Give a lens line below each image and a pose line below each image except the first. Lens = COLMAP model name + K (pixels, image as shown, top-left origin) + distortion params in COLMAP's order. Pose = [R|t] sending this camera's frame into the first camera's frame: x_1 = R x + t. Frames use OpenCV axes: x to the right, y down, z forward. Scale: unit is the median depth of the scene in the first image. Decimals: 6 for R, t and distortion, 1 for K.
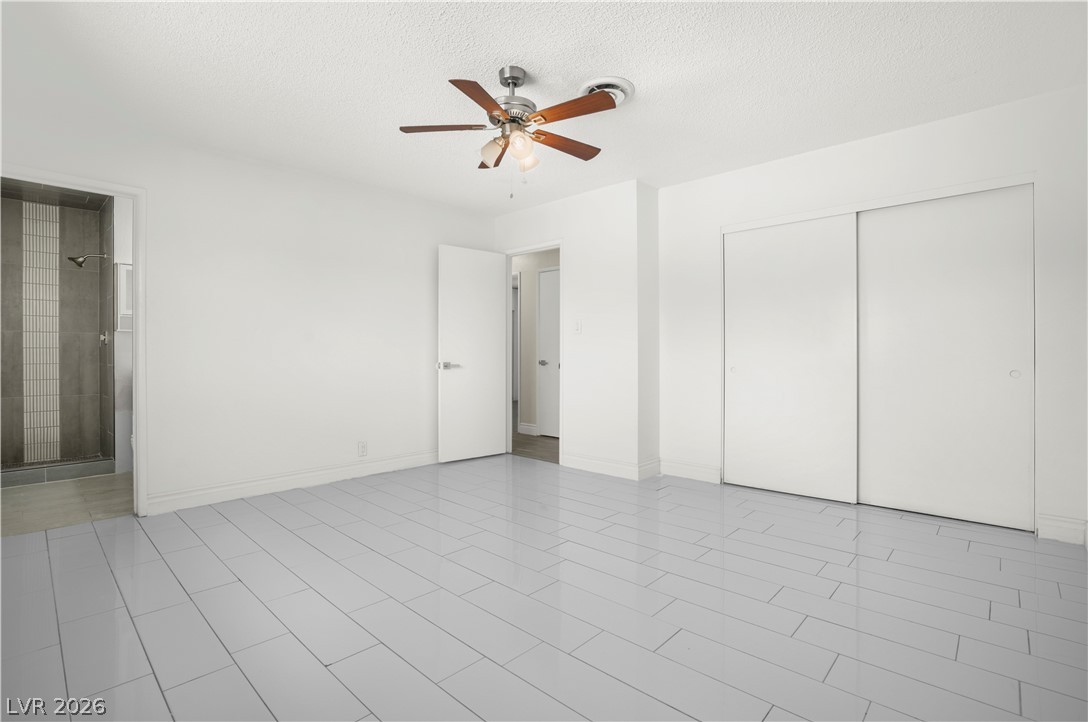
lens RADIAL K [[507.9, 0, 540.5], [0, 507.9, 359.7], [0, 0, 1]] dist [-0.060516, 0.019907]
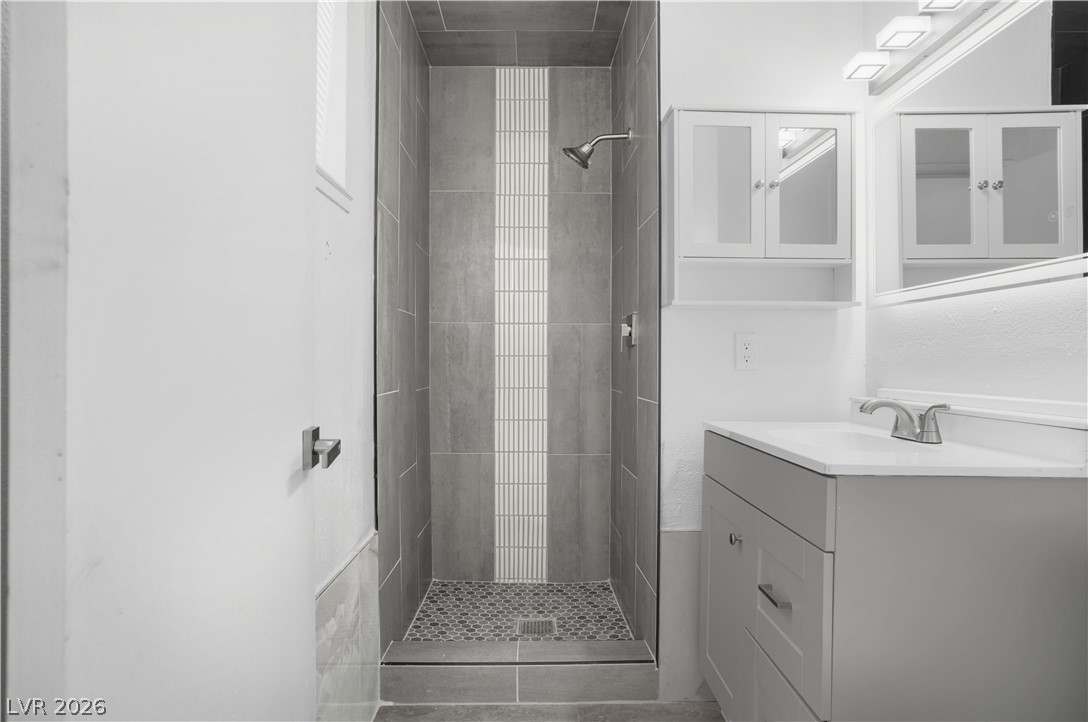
lens RADIAL K [[594.2, 0, 544.0], [0, 594.2, 361.0], [0, 0, 1]] dist [0.000040, -0.000006]
pose [[0.703852, 0.000775, -0.710346, -0.573391], [-0.007719, 0.999949, -0.006558, -0.015058], [0.710305, 0.010099, 0.703822, 0.584687]]
